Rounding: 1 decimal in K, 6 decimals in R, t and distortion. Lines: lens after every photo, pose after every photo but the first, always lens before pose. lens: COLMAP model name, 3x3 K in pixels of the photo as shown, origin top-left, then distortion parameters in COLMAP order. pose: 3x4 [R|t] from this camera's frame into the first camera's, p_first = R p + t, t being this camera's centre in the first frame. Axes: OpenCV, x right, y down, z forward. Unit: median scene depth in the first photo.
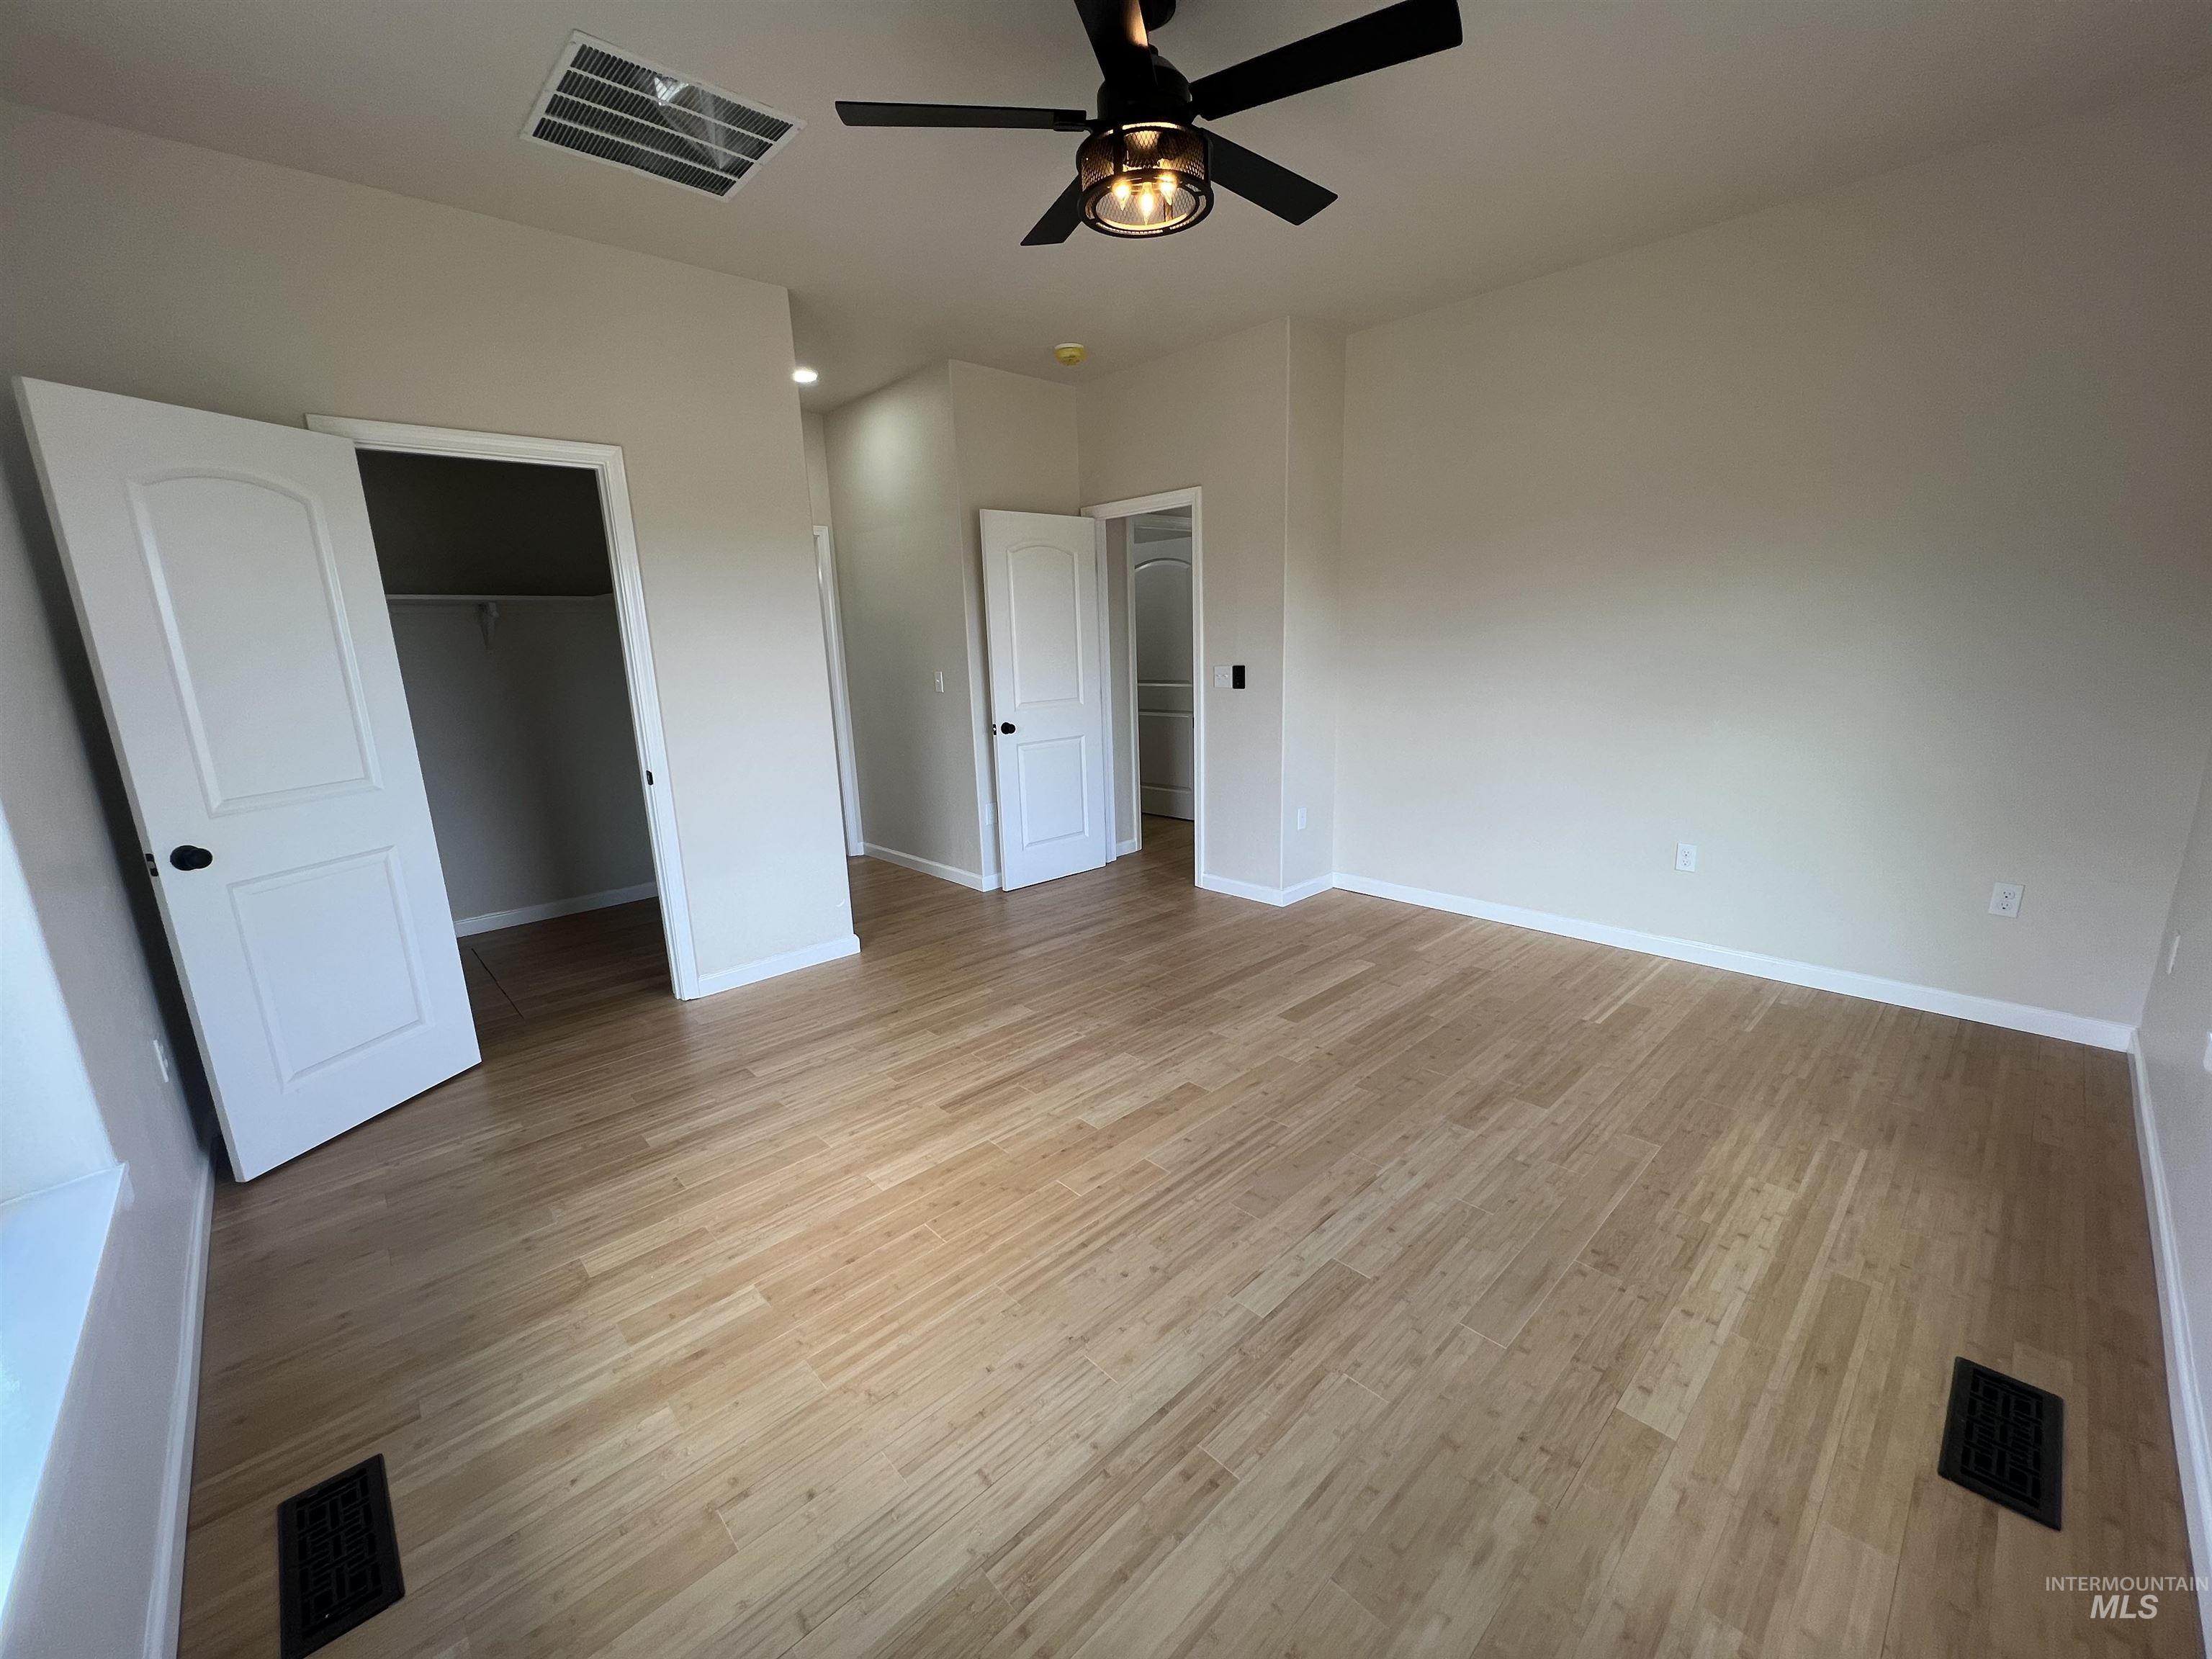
lens RADIAL K [[885.0, 0, 1109.4], [0, 885.0, 831.3], [0, 0, 1]] dist [0.000252, -0.000033]
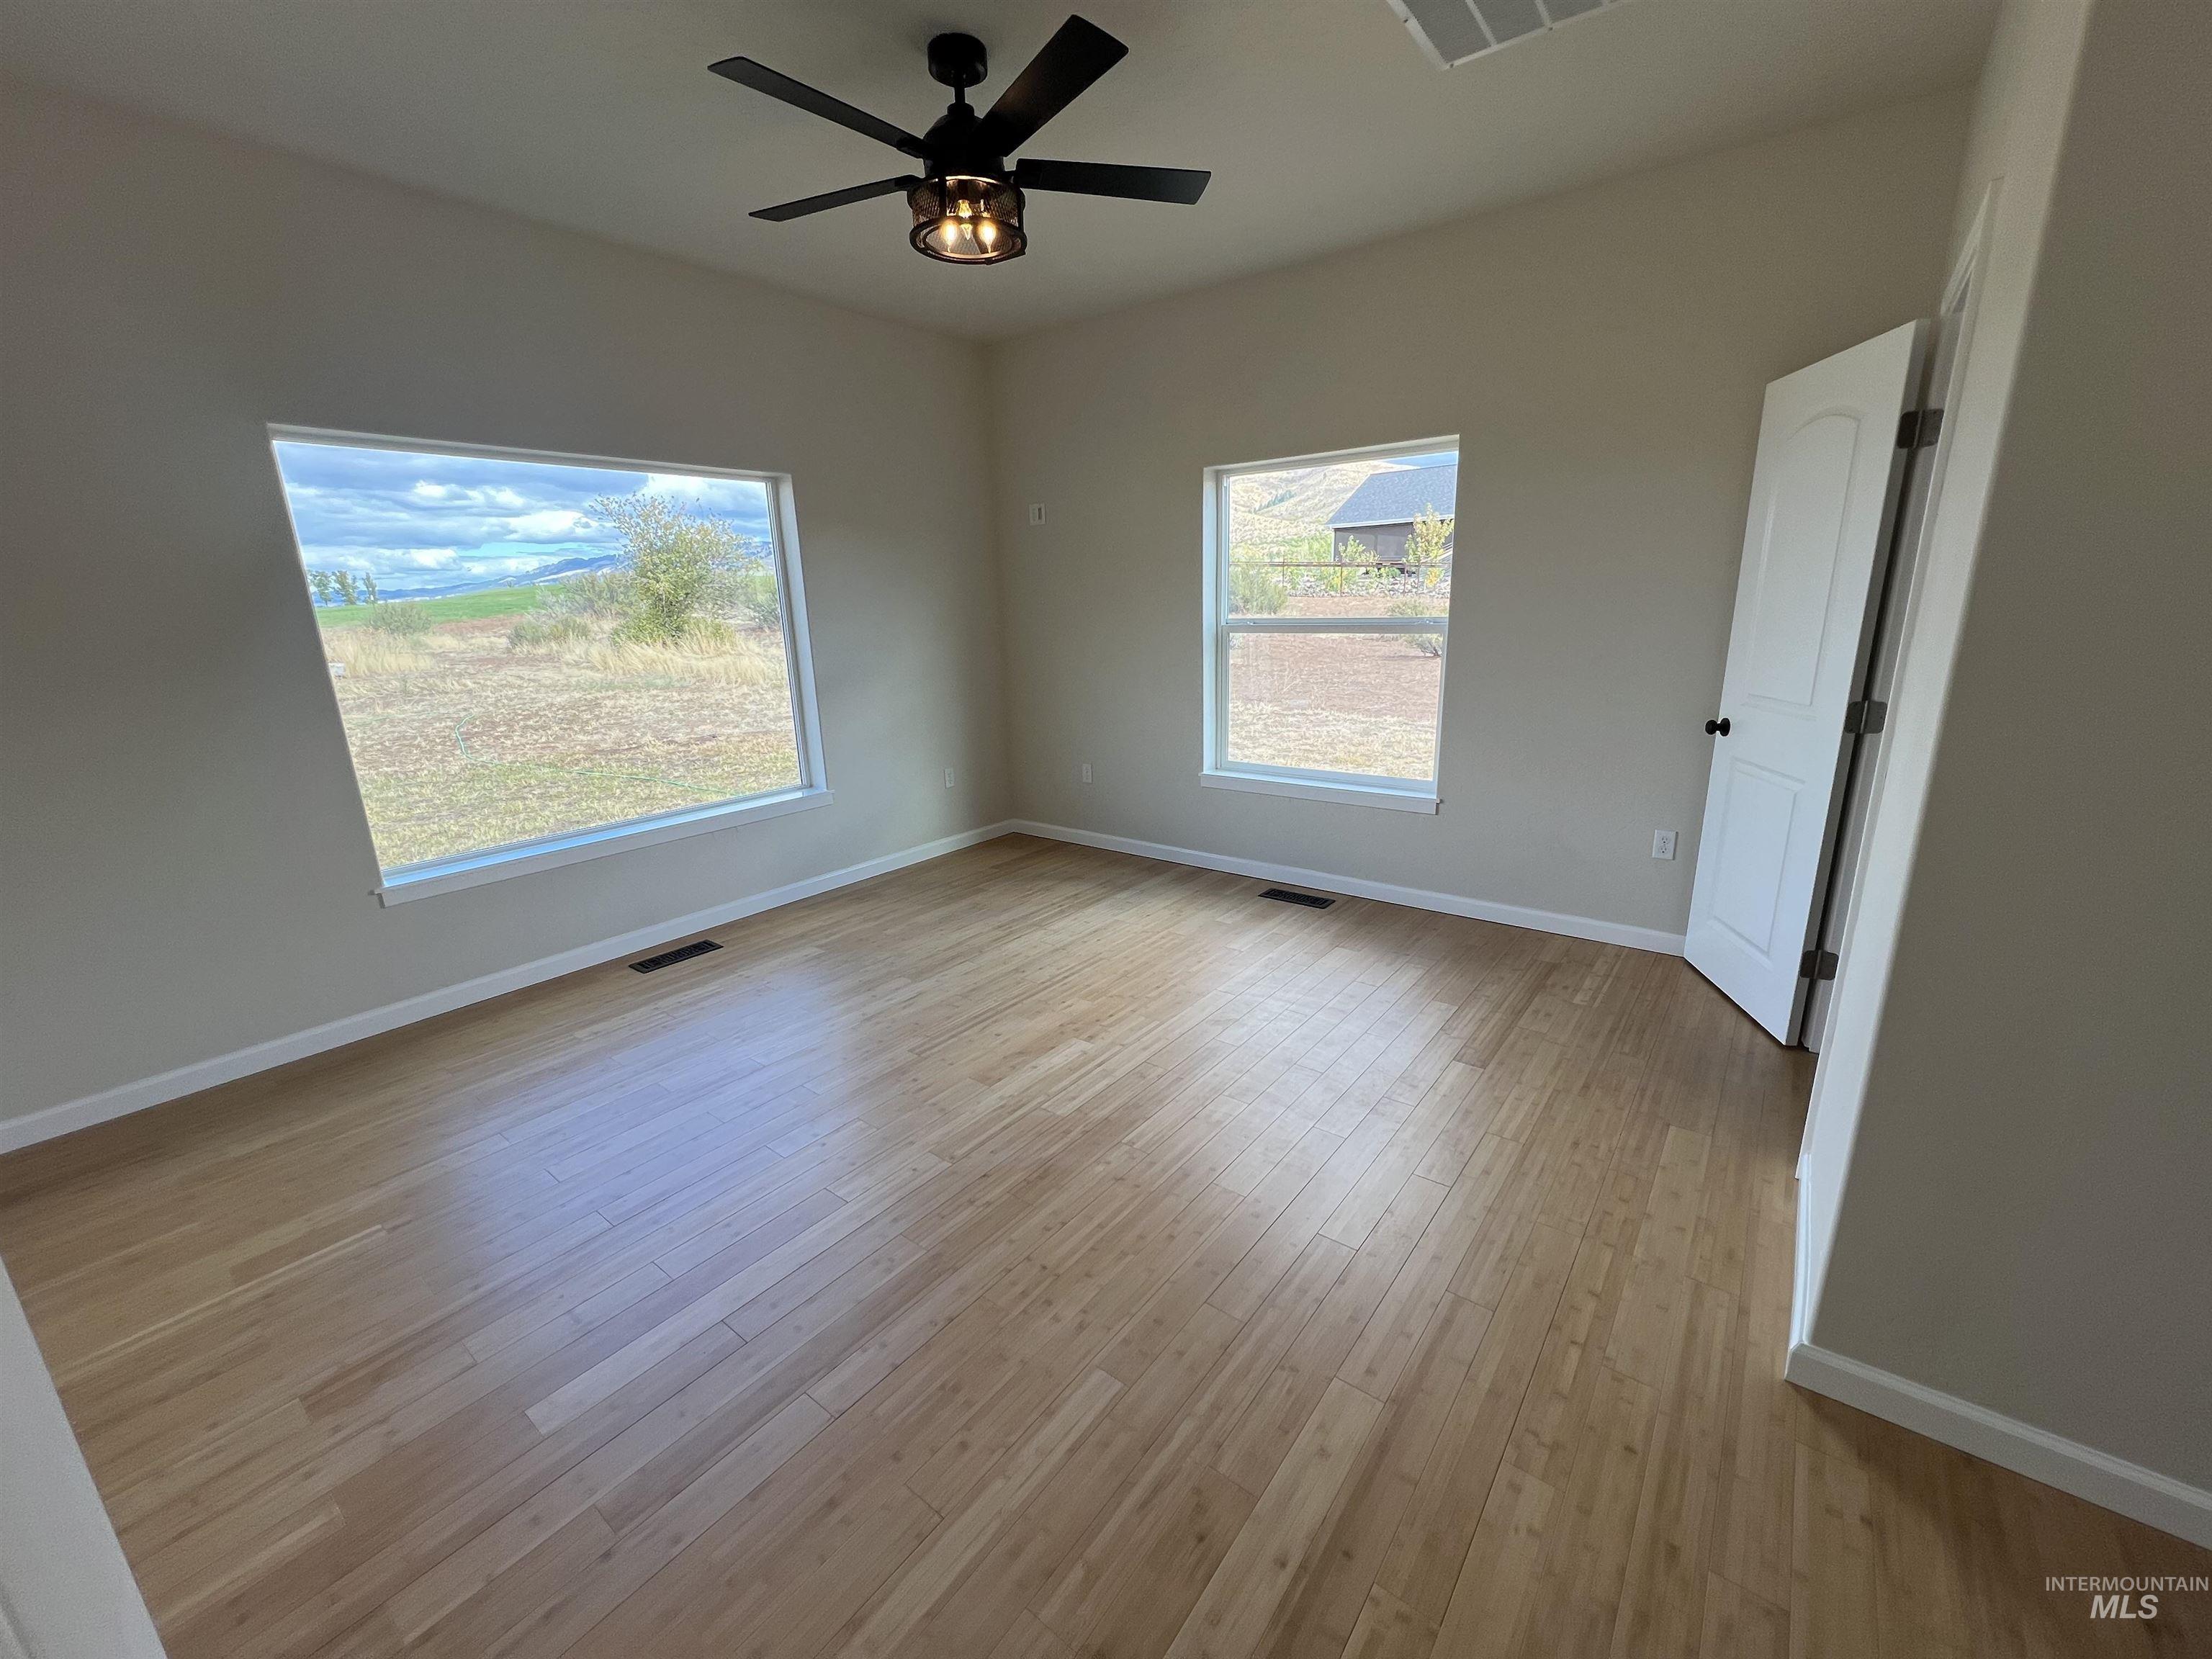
lens RADIAL K [[885.0, 0, 1109.4], [0, 885.0, 831.3], [0, 0, 1]] dist [0.000252, -0.000033]
pose [[-0.985955, 0.099025, -0.134490, 0.089531], [0.026913, 0.888944, 0.457225, -0.542673], [0.164830, 0.447183, -0.879124, 2.404866]]
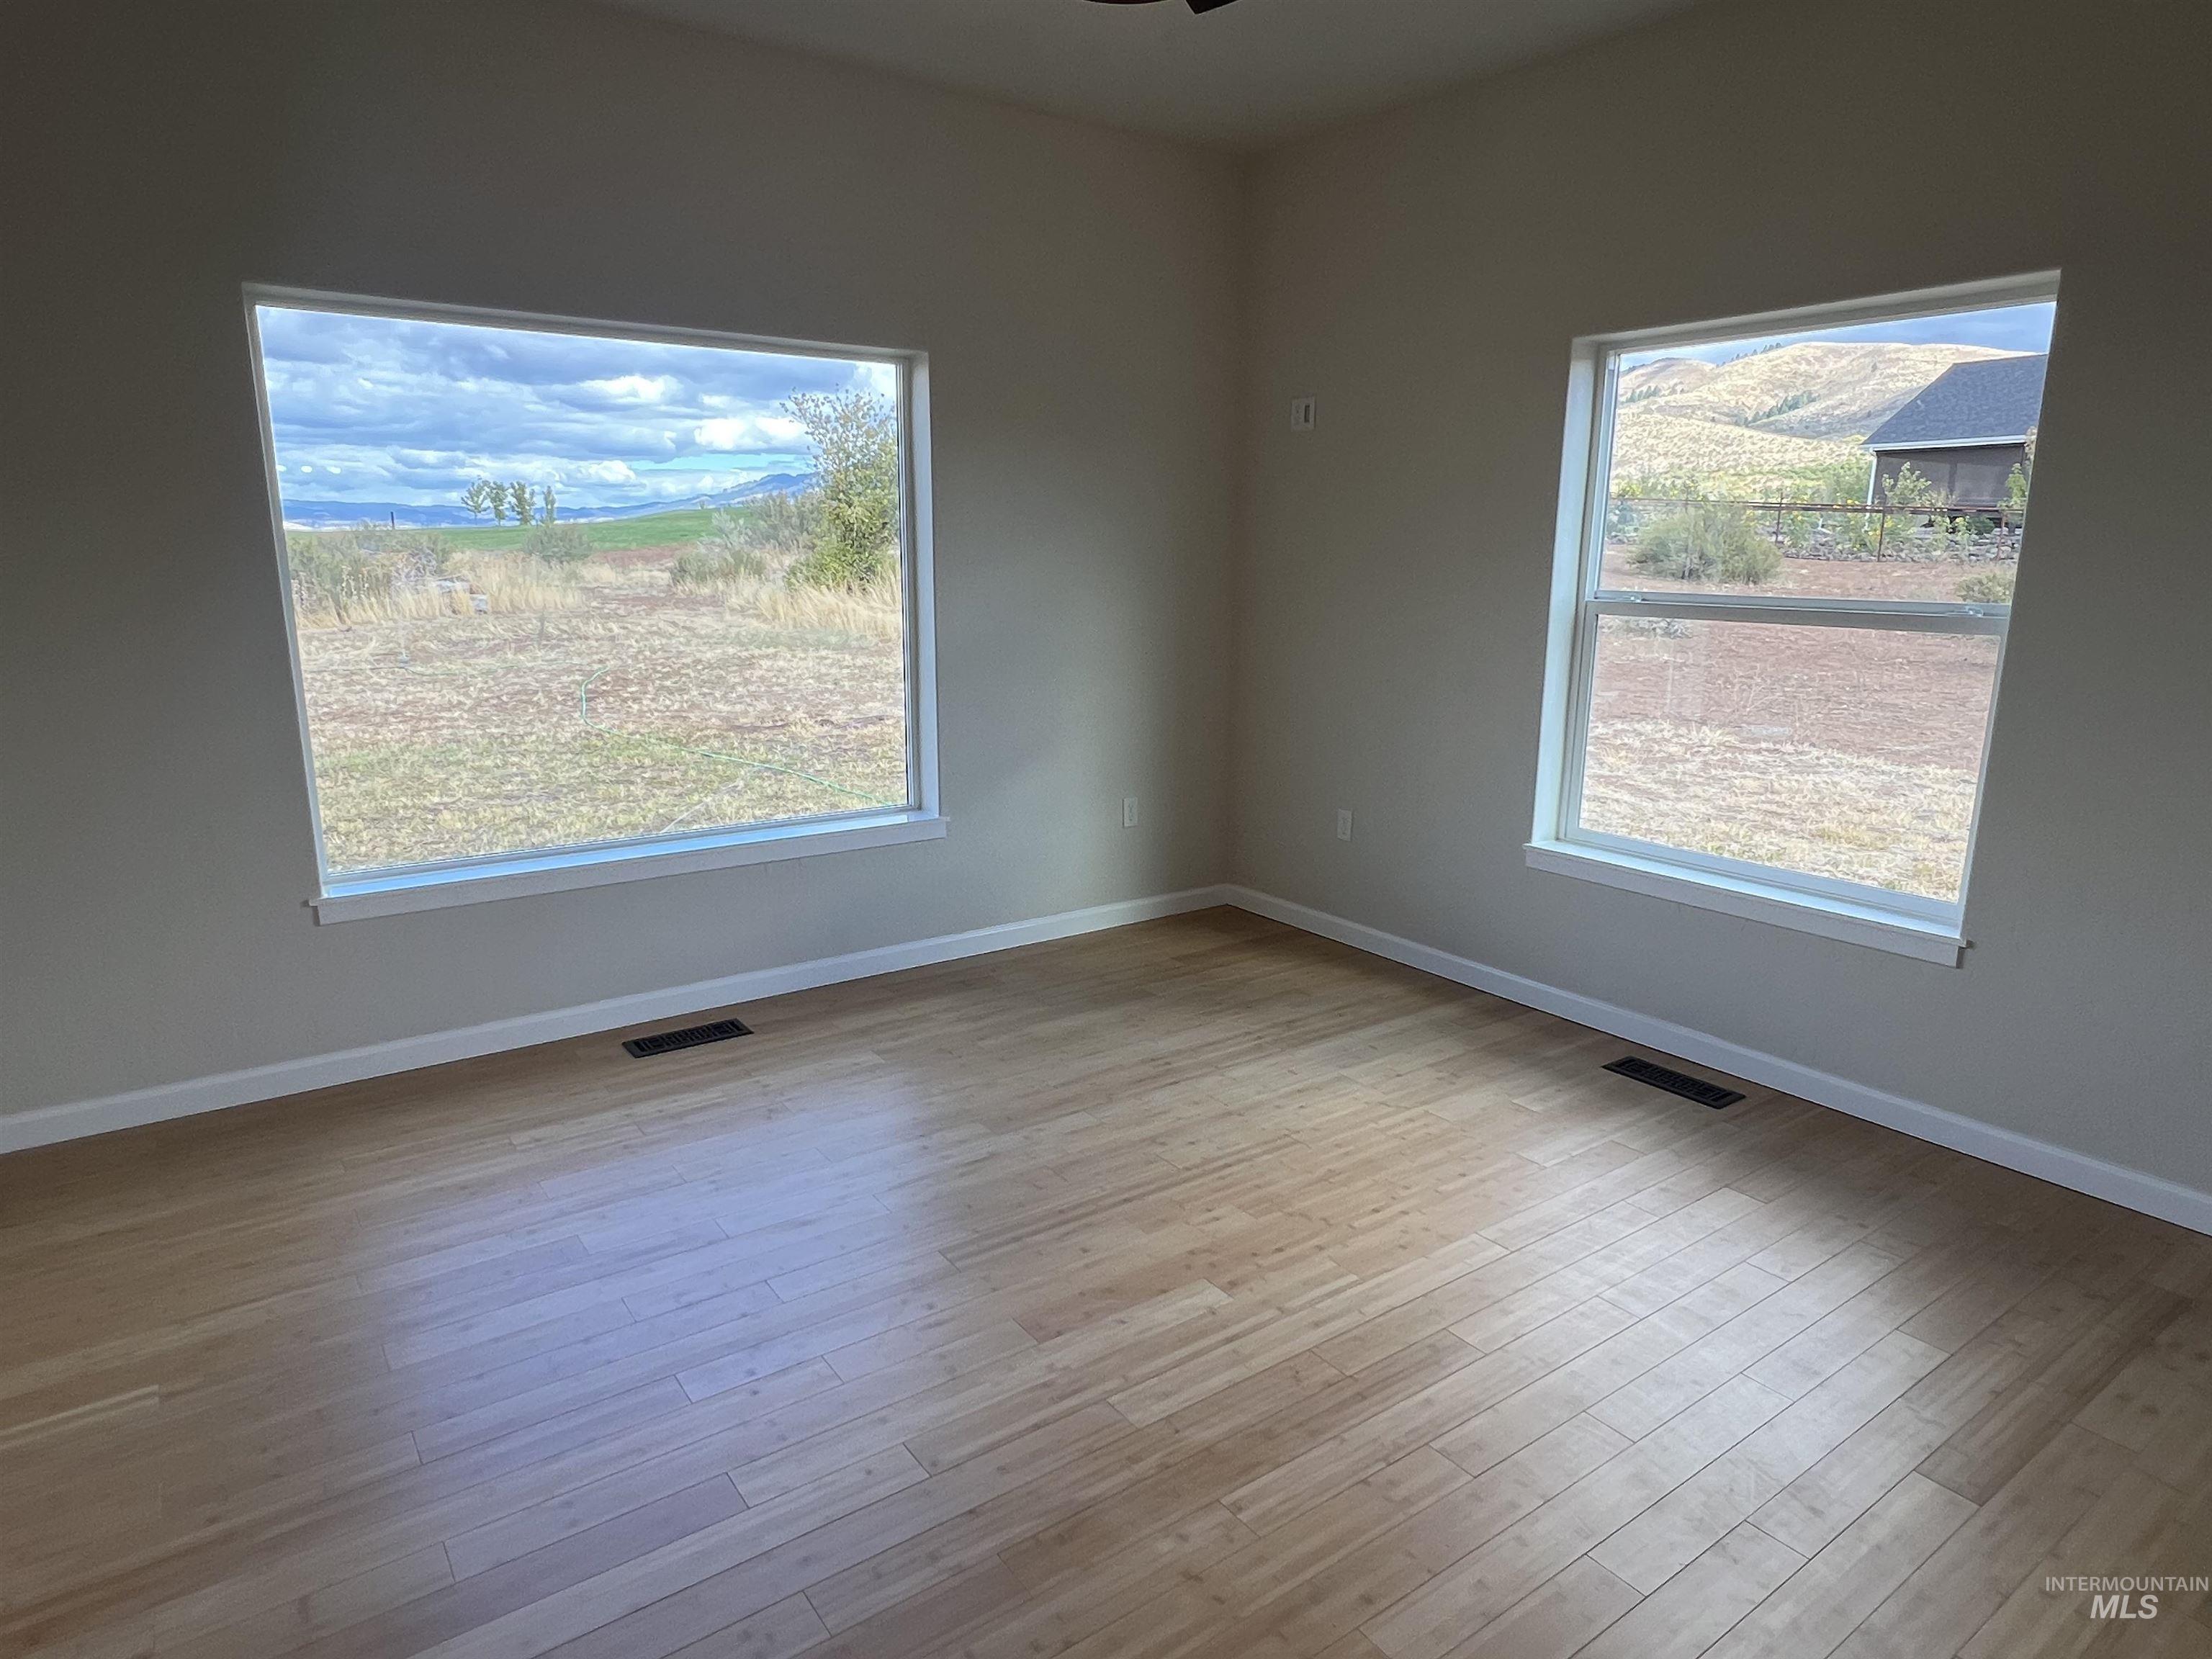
lens RADIAL K [[1295.1, 0, 1101.3], [0, 1295.1, 831.3], [0, 0, 1]] dist [-0.000803, 0.000023]
pose [[-0.990954, -0.002143, 0.134182, -0.084058], [0.053739, 0.909867, 0.411405, -0.499308], [-0.122969, 0.414894, -0.901522, 2.236823]]
